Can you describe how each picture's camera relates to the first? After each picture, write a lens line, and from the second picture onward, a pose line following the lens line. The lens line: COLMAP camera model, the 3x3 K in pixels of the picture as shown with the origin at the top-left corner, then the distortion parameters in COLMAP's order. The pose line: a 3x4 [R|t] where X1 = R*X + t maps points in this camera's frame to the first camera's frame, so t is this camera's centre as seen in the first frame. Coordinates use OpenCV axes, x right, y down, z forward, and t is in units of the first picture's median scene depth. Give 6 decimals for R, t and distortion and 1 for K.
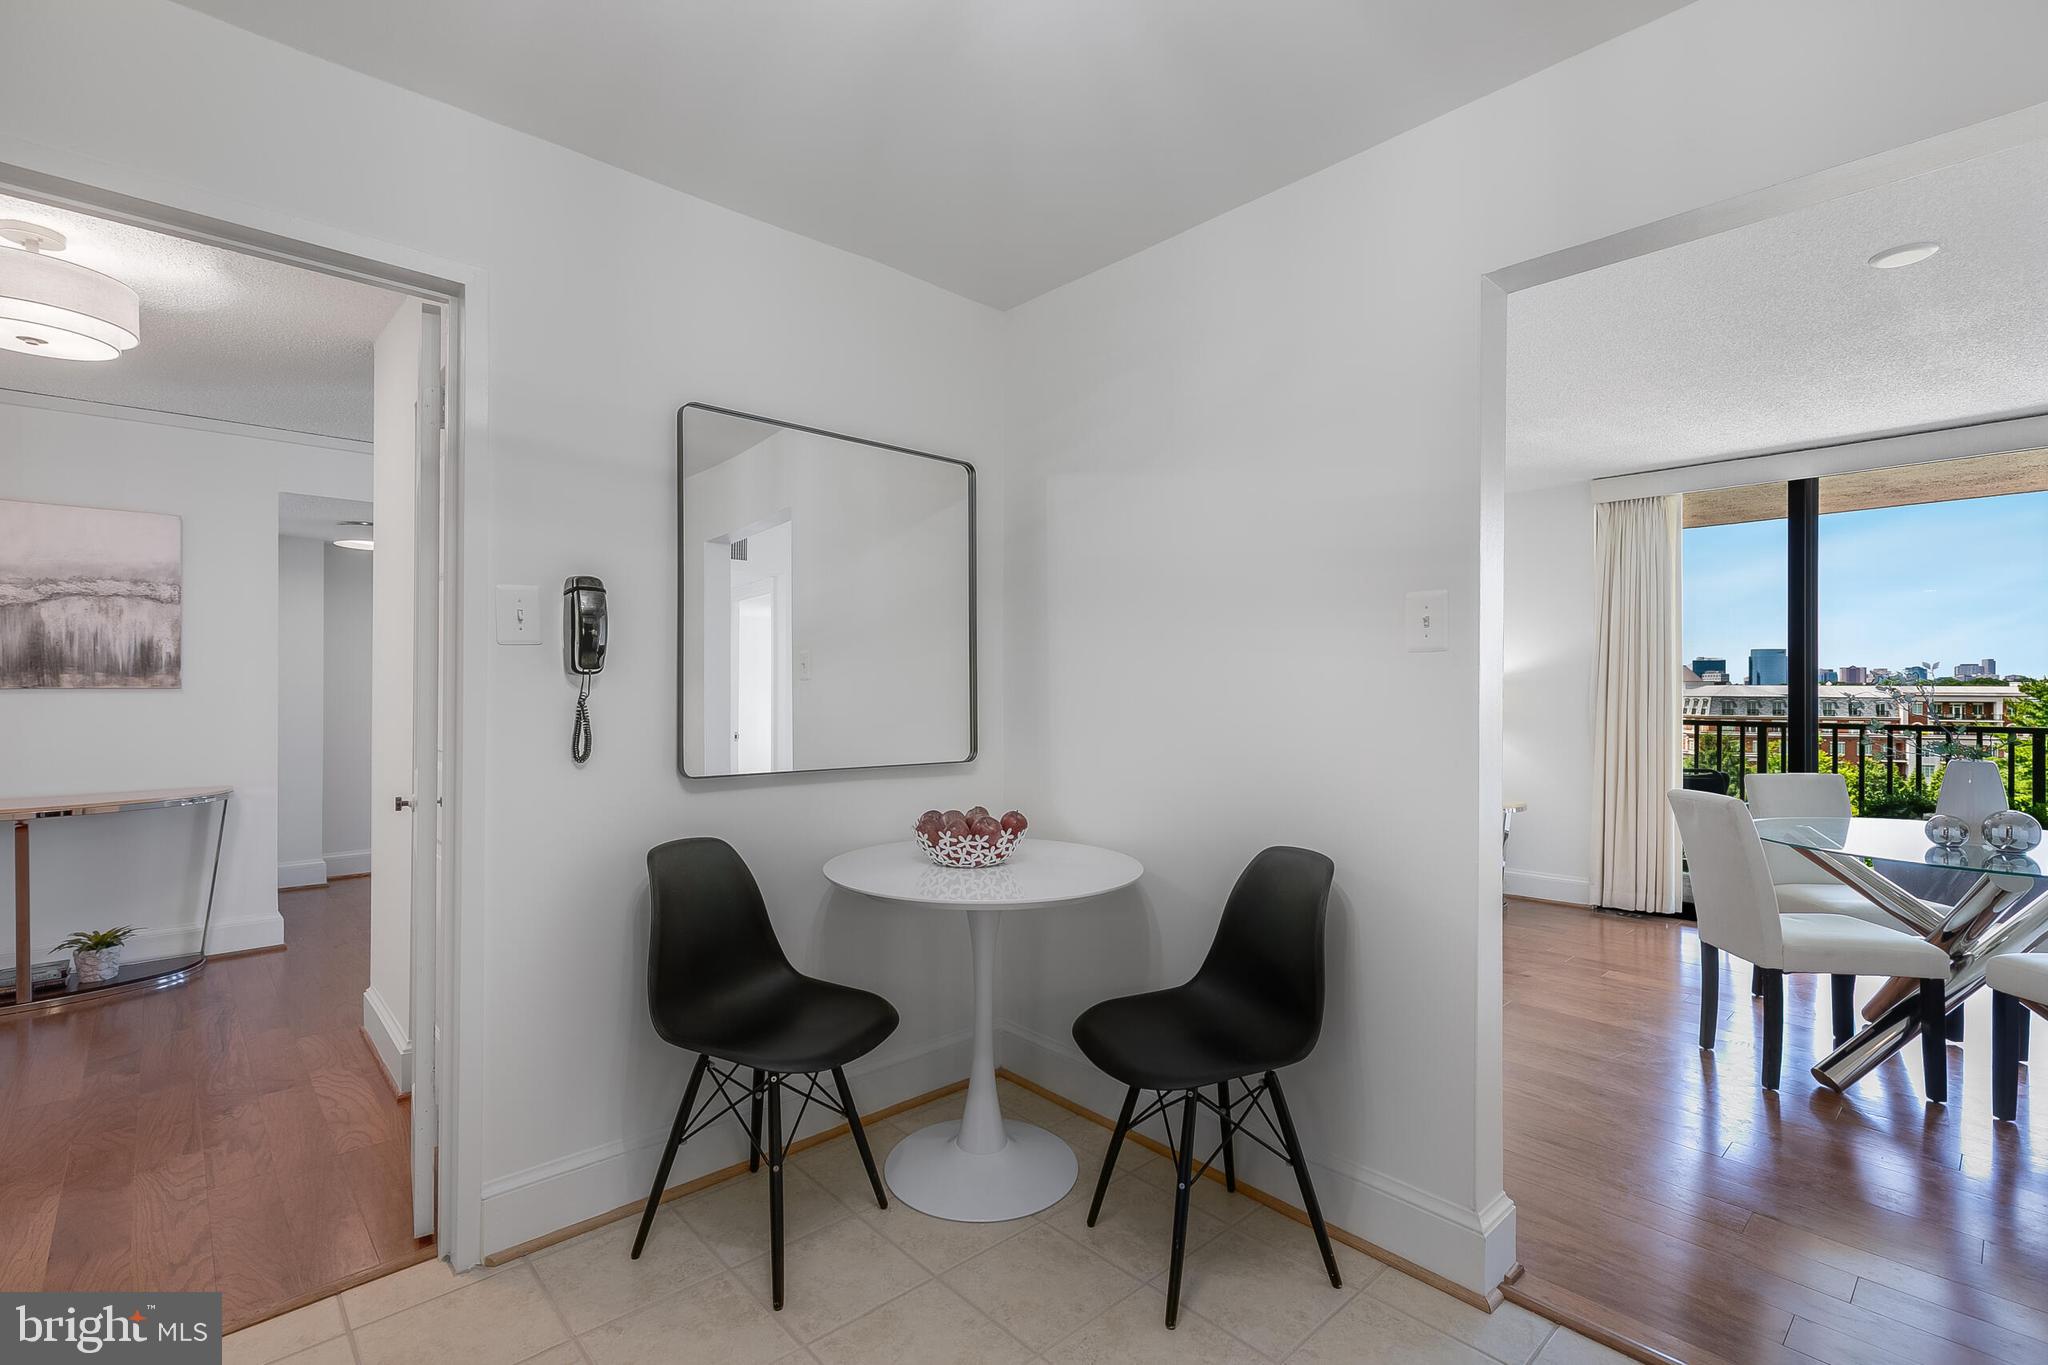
lens RADIAL K [[925.4, 0, 1024.0], [0, 925.4, 682.5], [0, 0, 1]] dist [0.001044, -0.000541]
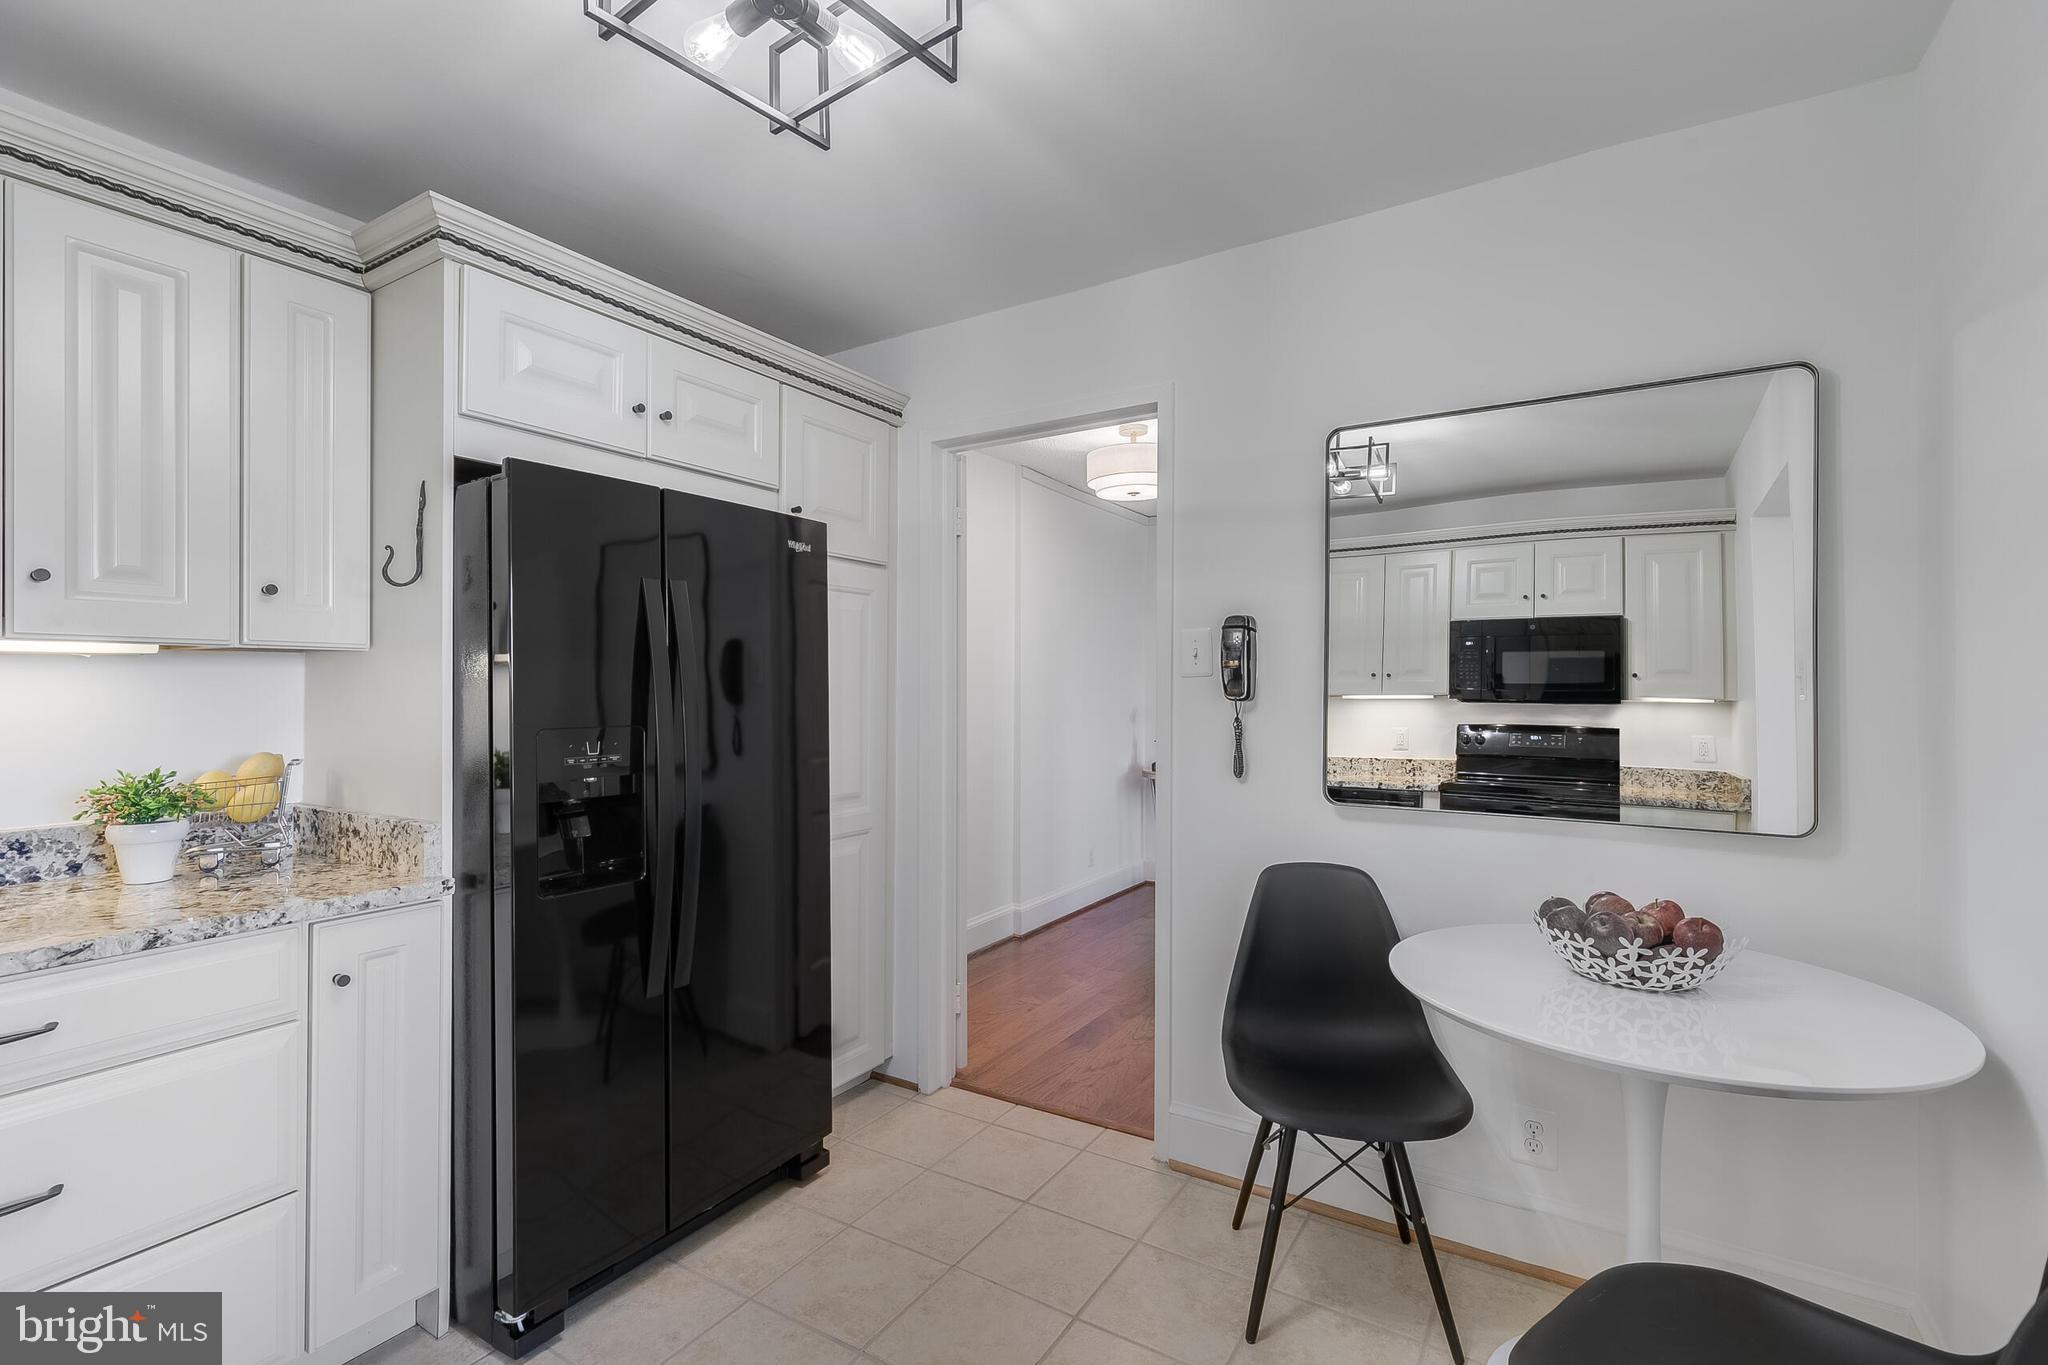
lens RADIAL K [[925.4, 0, 1024.0], [0, 925.4, 682.5], [0, 0, 1]] dist [0.001044, -0.000541]
pose [[0.270730, -0.002206, -0.962653, 0.298809], [-0.009160, 0.999946, -0.004868, -0.013216], [0.962612, 0.010136, 0.270695, 0.231000]]
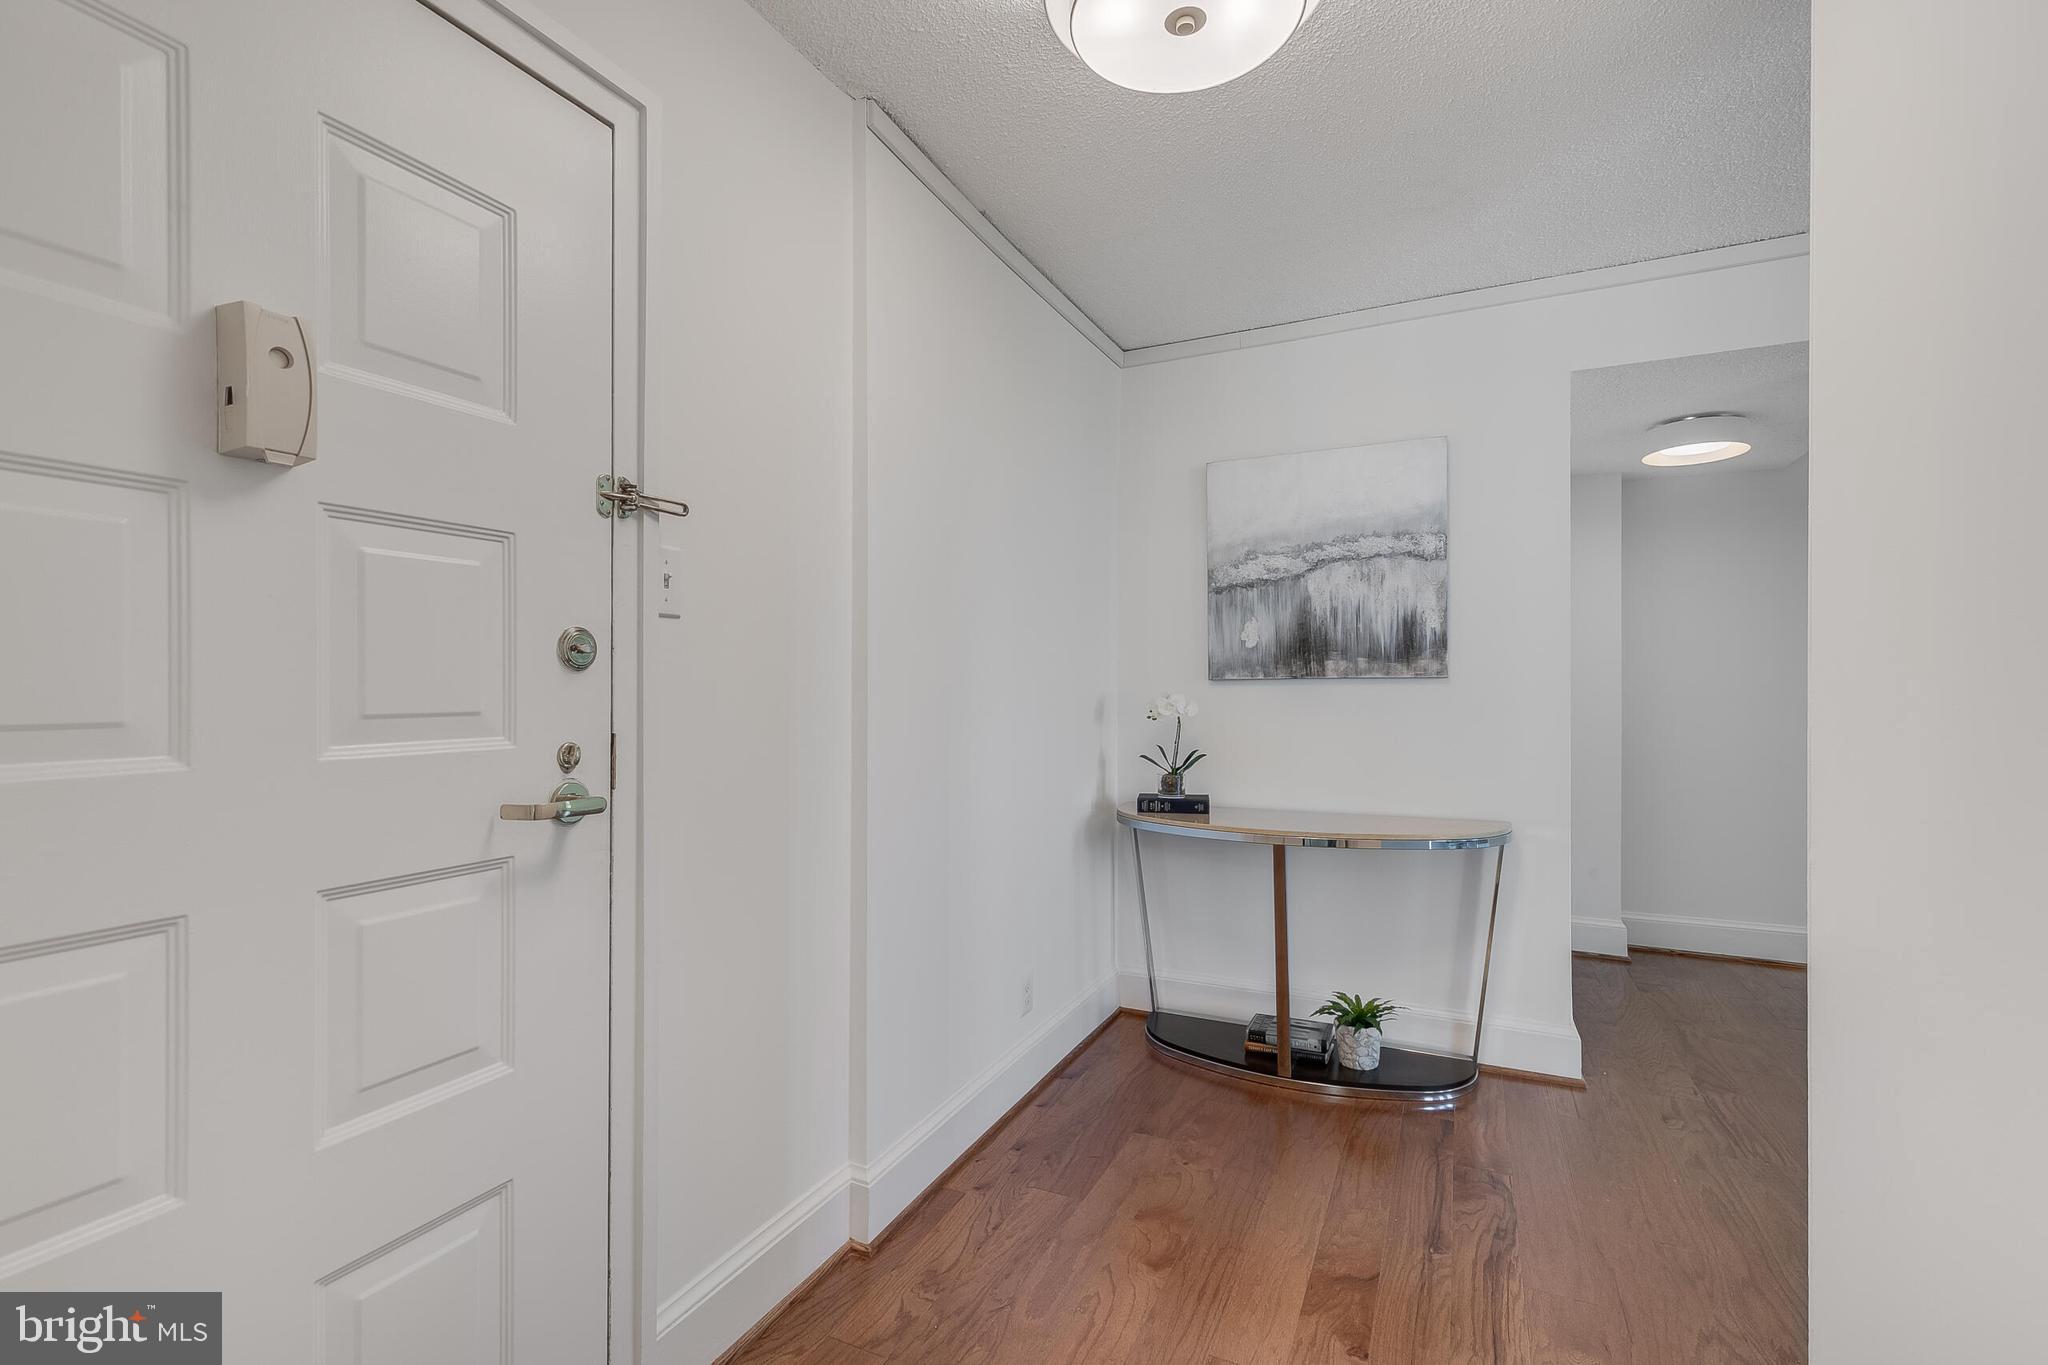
lens RADIAL K [[925.4, 0, 1024.0], [0, 925.4, 682.5], [0, 0, 1]] dist [0.001044, -0.000541]
pose [[0.367080, -0.008183, -0.930153, -0.387068], [0.001135, 0.999964, -0.008349, 0.016048], [0.930189, 0.002009, 0.367077, 0.457798]]
